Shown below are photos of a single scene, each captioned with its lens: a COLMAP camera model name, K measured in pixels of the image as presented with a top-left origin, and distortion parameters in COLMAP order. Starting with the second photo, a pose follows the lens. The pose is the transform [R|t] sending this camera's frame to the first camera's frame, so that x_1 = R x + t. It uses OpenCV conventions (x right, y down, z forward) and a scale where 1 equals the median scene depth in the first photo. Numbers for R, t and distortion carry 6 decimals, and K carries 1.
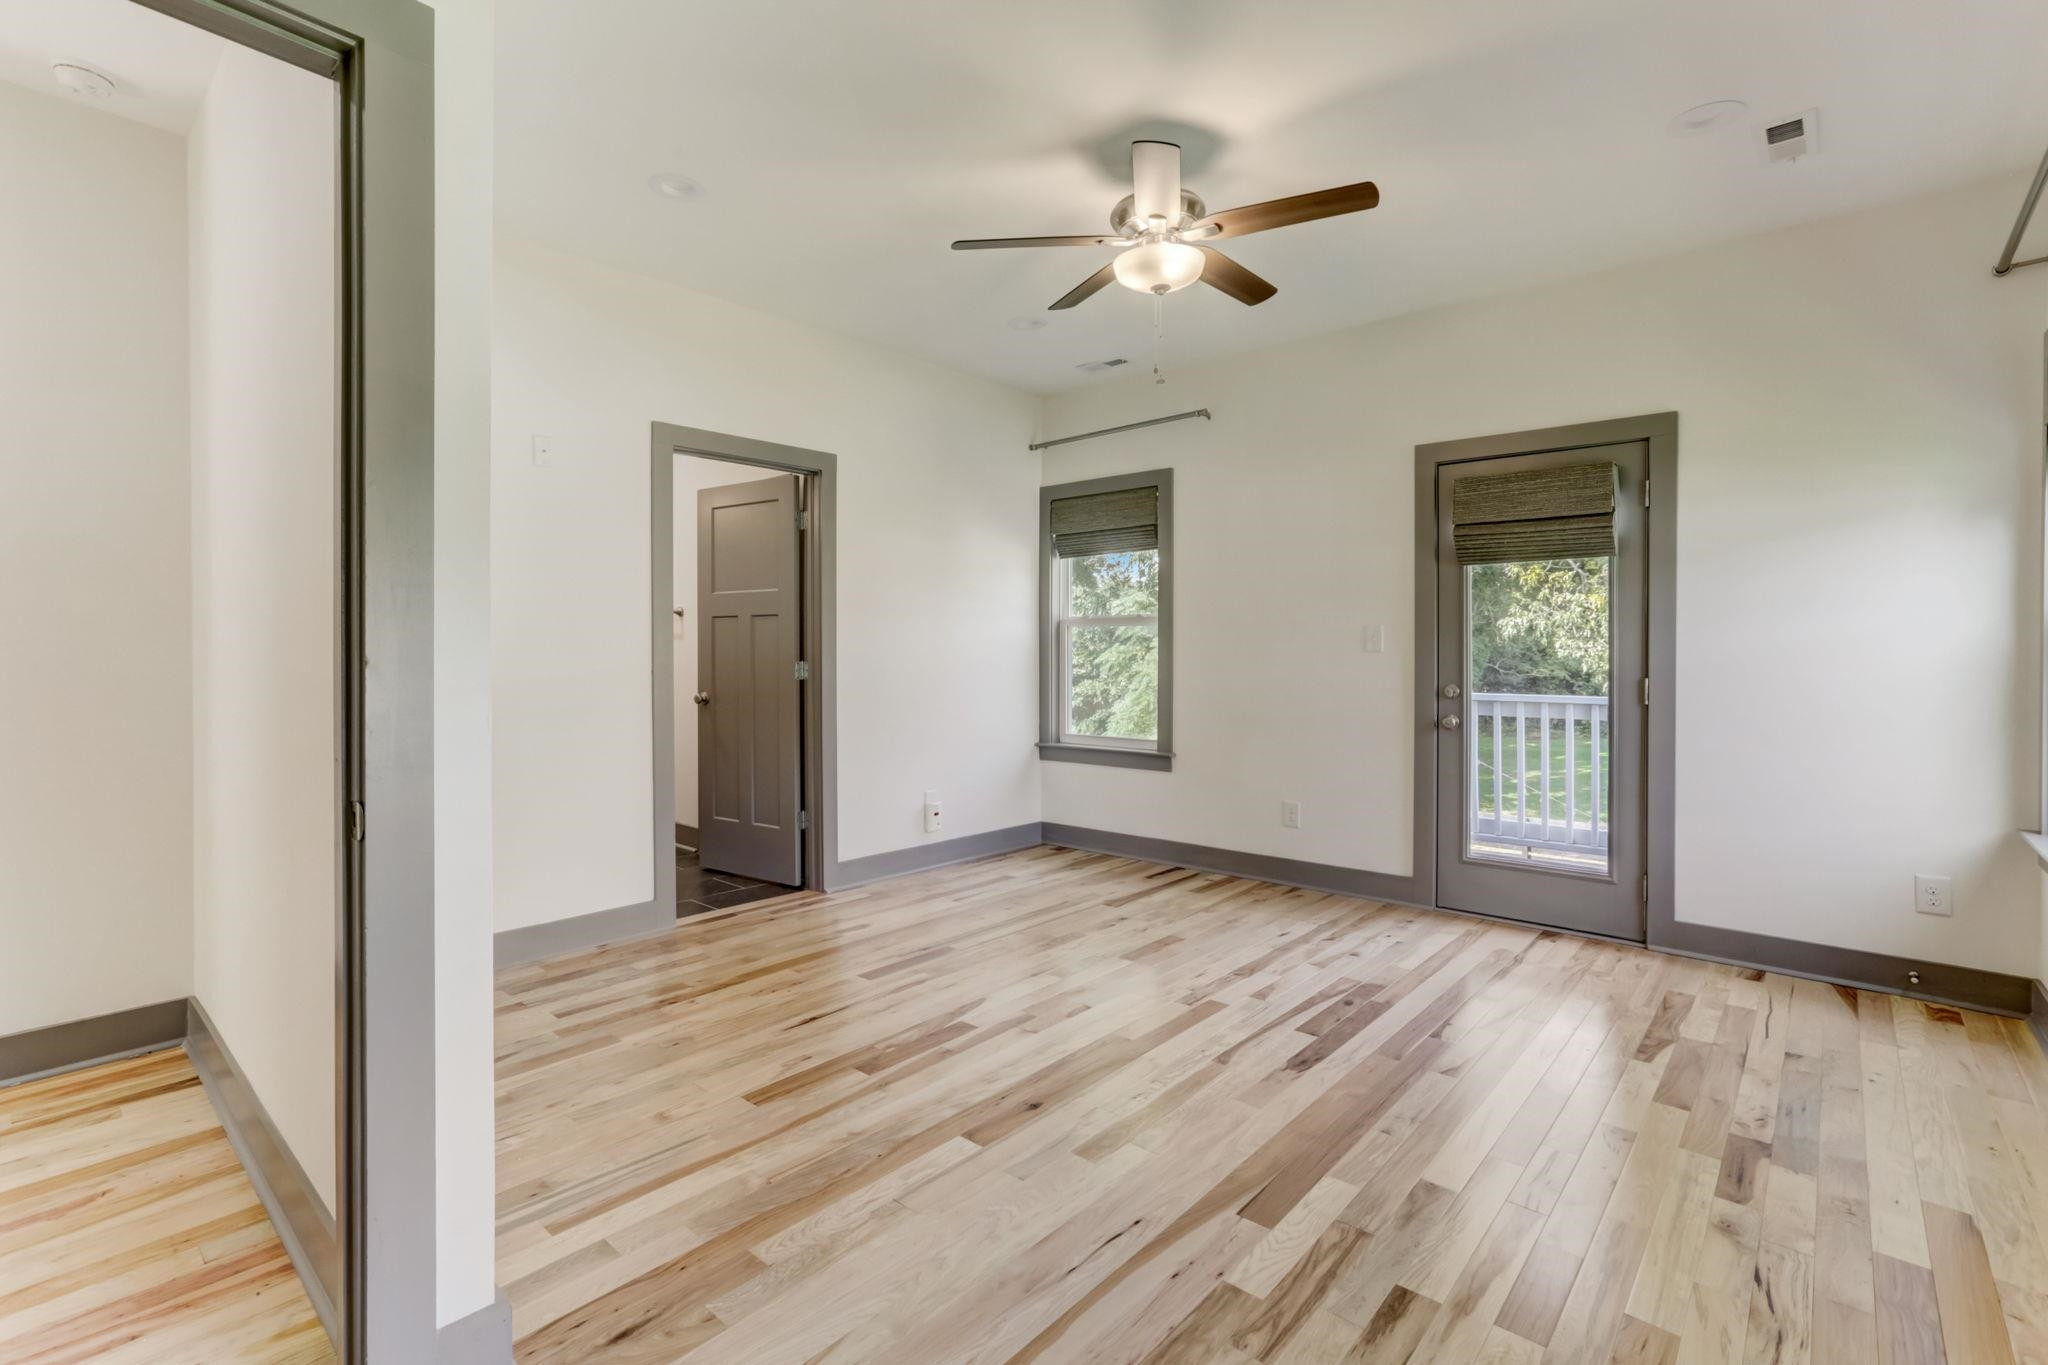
lens RADIAL K [[933.3, 0, 1016.4], [0, 933.3, 654.6], [0, 0, 1]] dist [-0.037897, 0.016033]
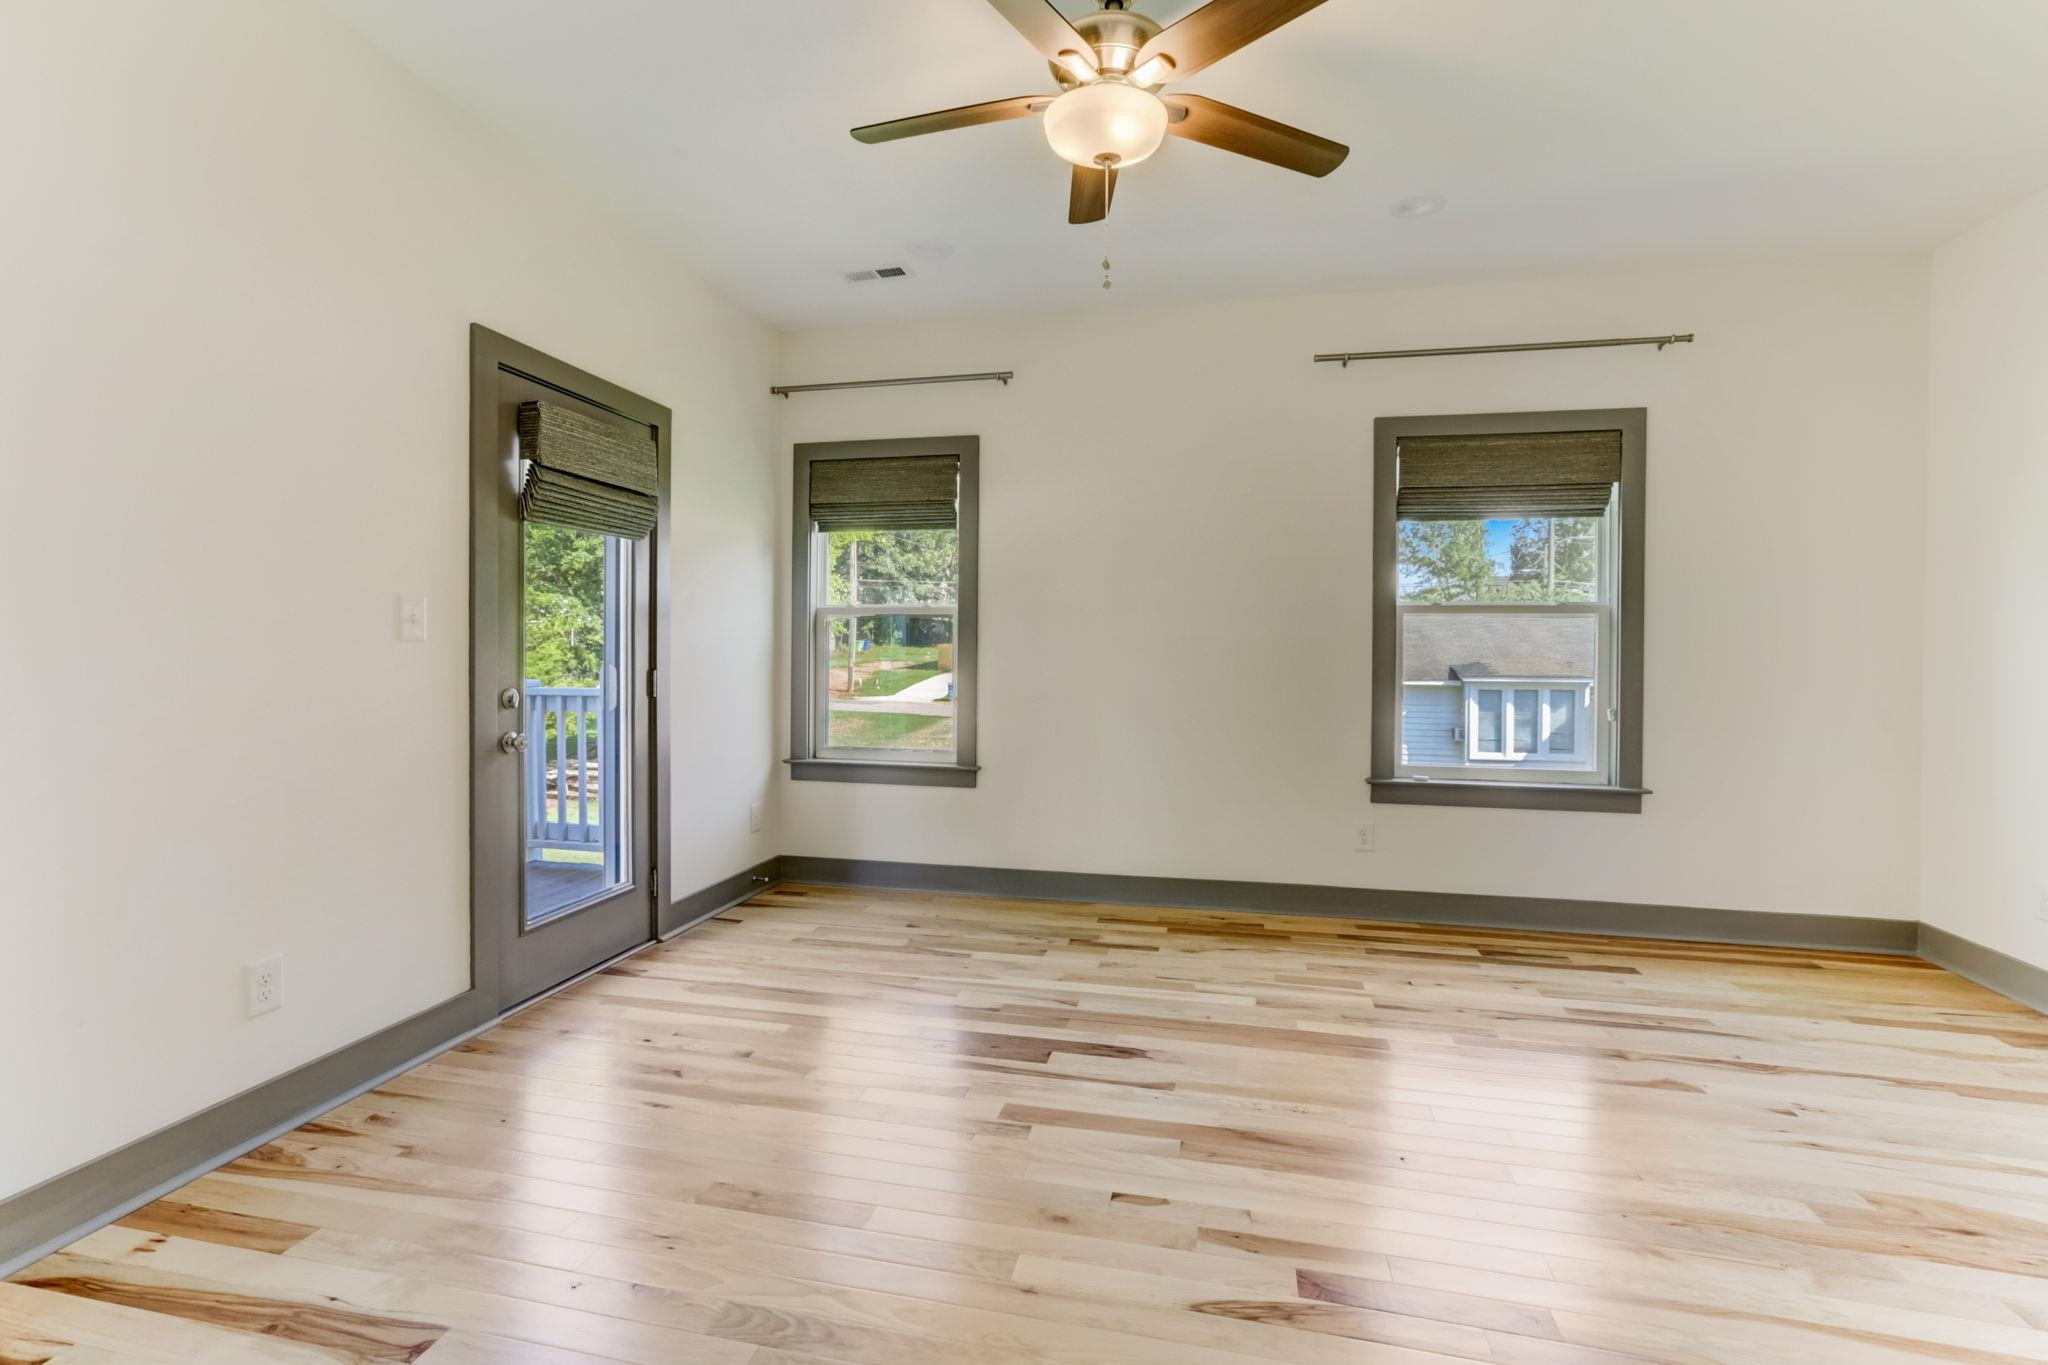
lens RADIAL K [[933.3, 0, 1016.4], [0, 933.3, 654.6], [0, 0, 1]] dist [-0.037897, 0.016033]
pose [[-0.481651, -0.009597, 0.876311, -0.487936], [-0.005341, 0.999954, 0.008016, -0.001162], [-0.876347, -0.000819, -0.481680, 1.495112]]
